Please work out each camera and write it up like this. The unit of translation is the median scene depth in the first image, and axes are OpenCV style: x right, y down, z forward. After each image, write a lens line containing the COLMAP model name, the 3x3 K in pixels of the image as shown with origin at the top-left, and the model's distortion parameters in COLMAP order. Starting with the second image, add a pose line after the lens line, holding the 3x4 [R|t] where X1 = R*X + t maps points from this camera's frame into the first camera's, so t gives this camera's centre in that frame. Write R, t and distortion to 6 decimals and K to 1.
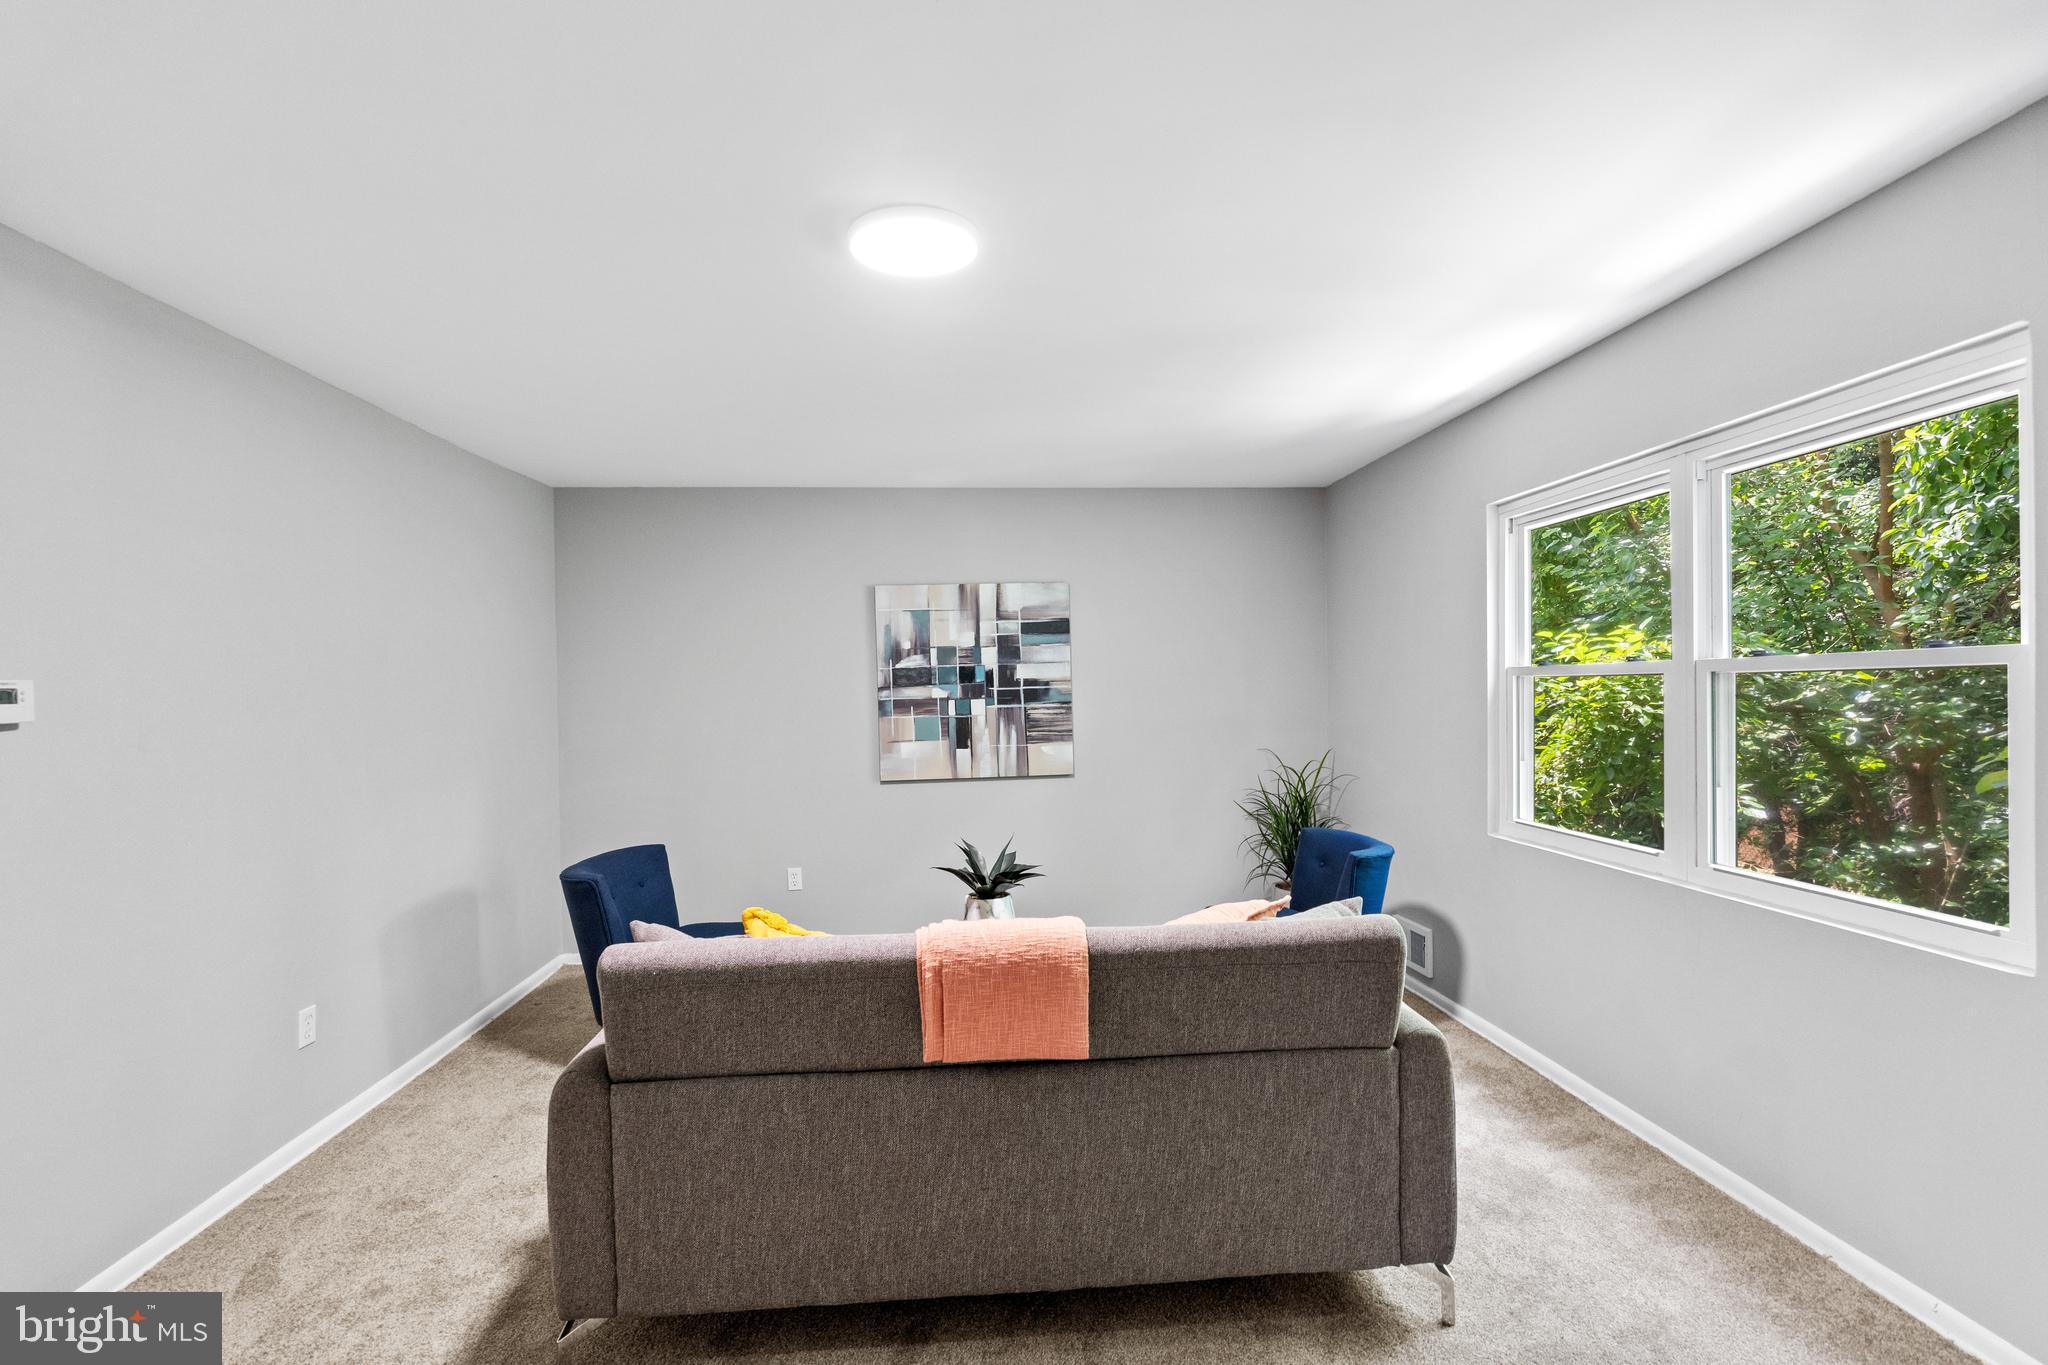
lens RADIAL K [[919.3, 0, 1023.0], [0, 919.3, 690.6], [0, 0, 1]] dist [0.000228, 0.000910]
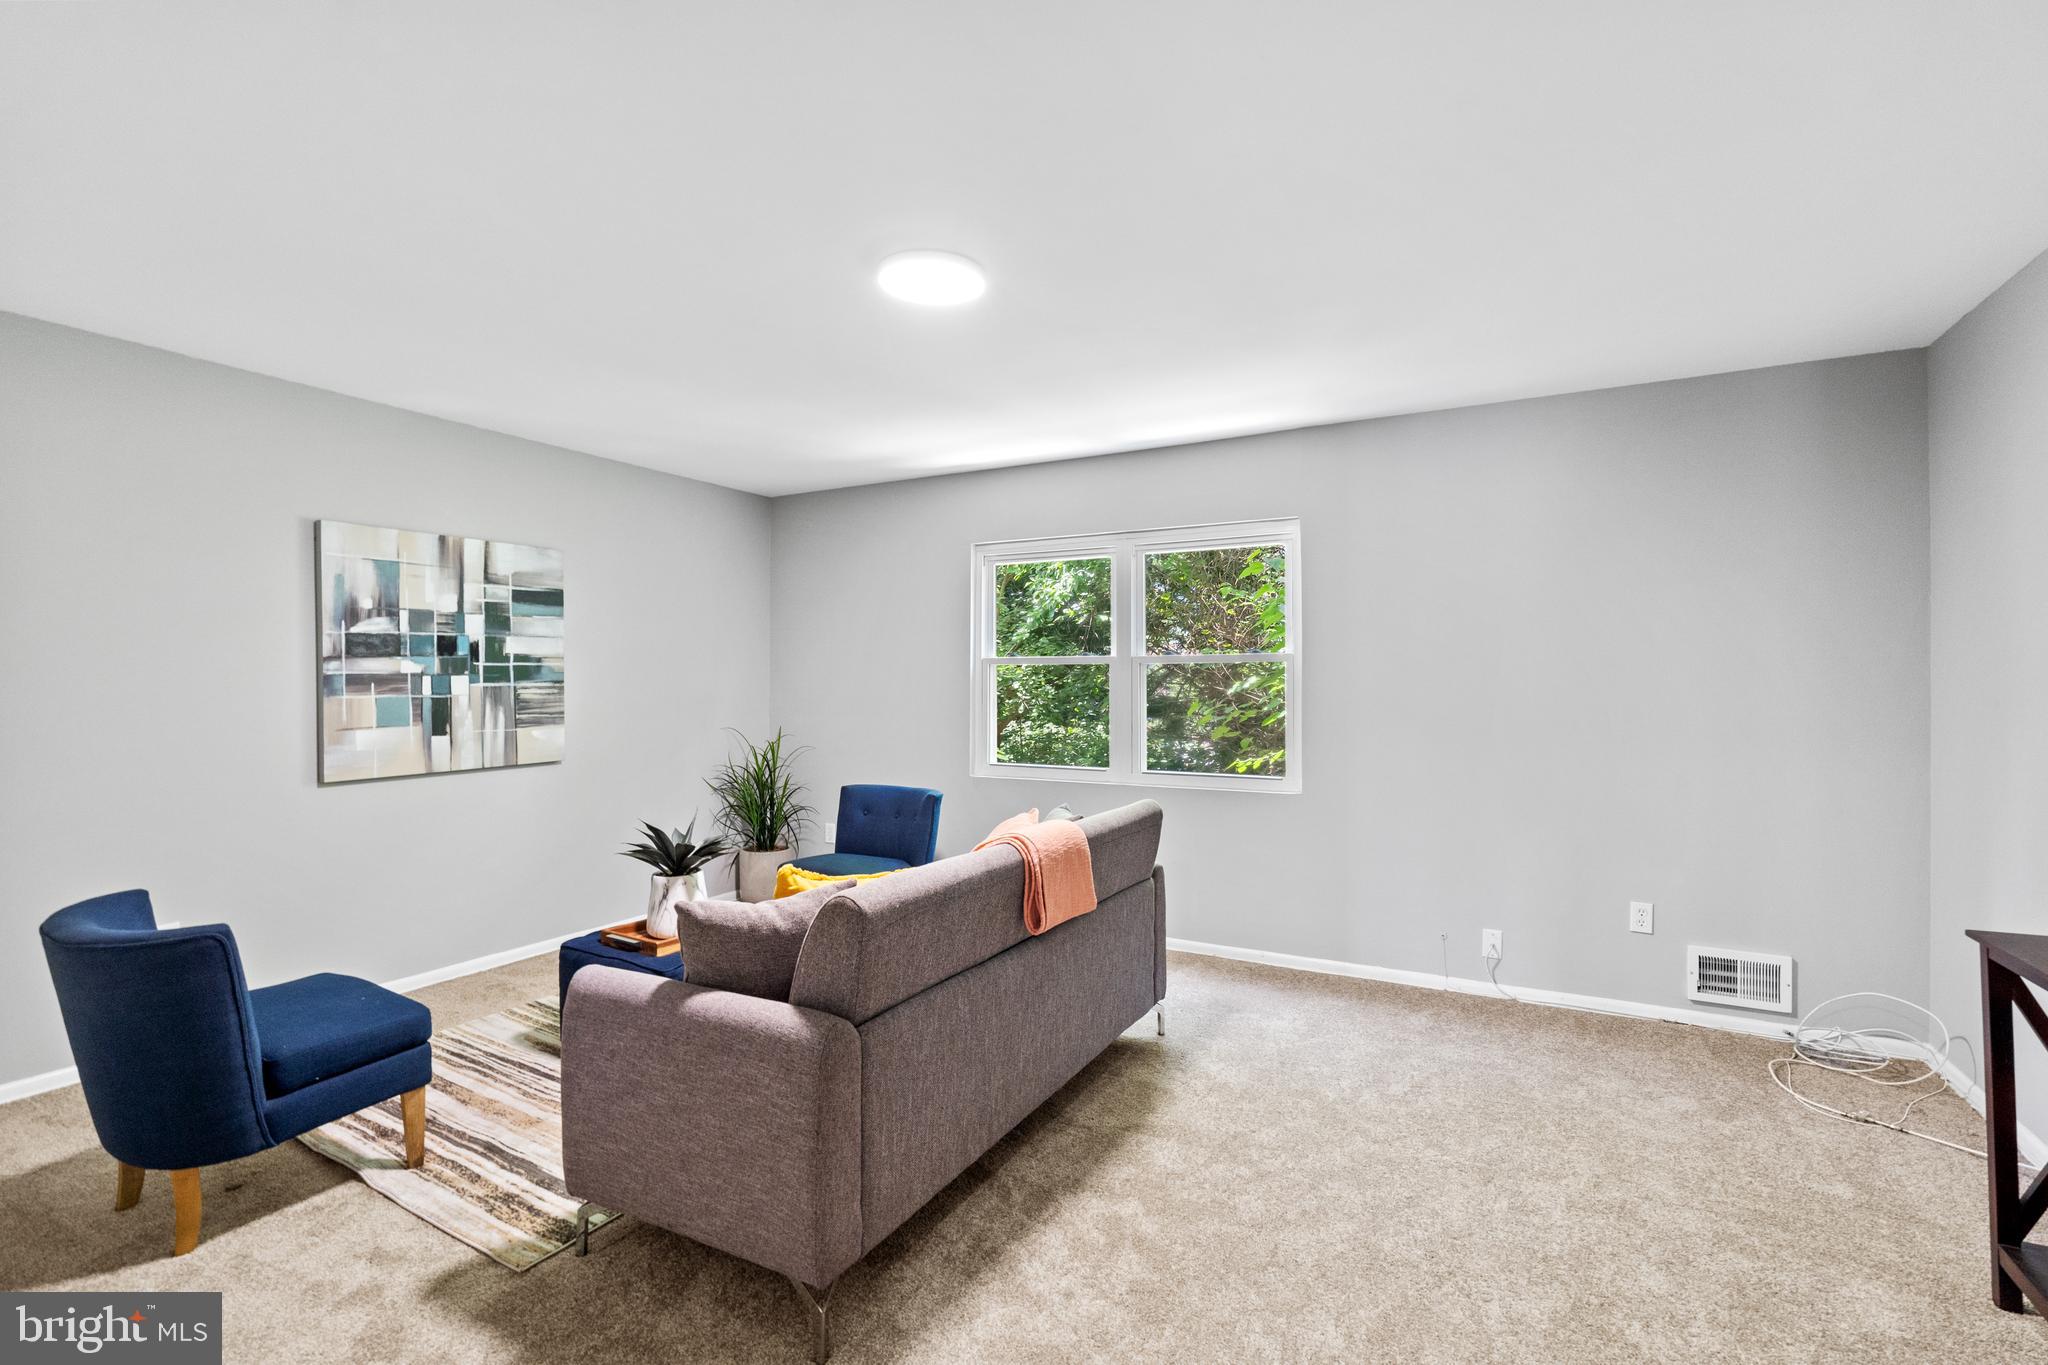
lens RADIAL K [[919.3, 0, 1026.8], [0, 919.3, 681.1], [0, 0, 1]] dist [0.000228, 0.000910]
pose [[0.546466, 0.017405, 0.837300, -0.466423], [-0.006437, 0.999842, -0.016583, 0.024762], [-0.837456, 0.003672, 0.546492, 0.113656]]
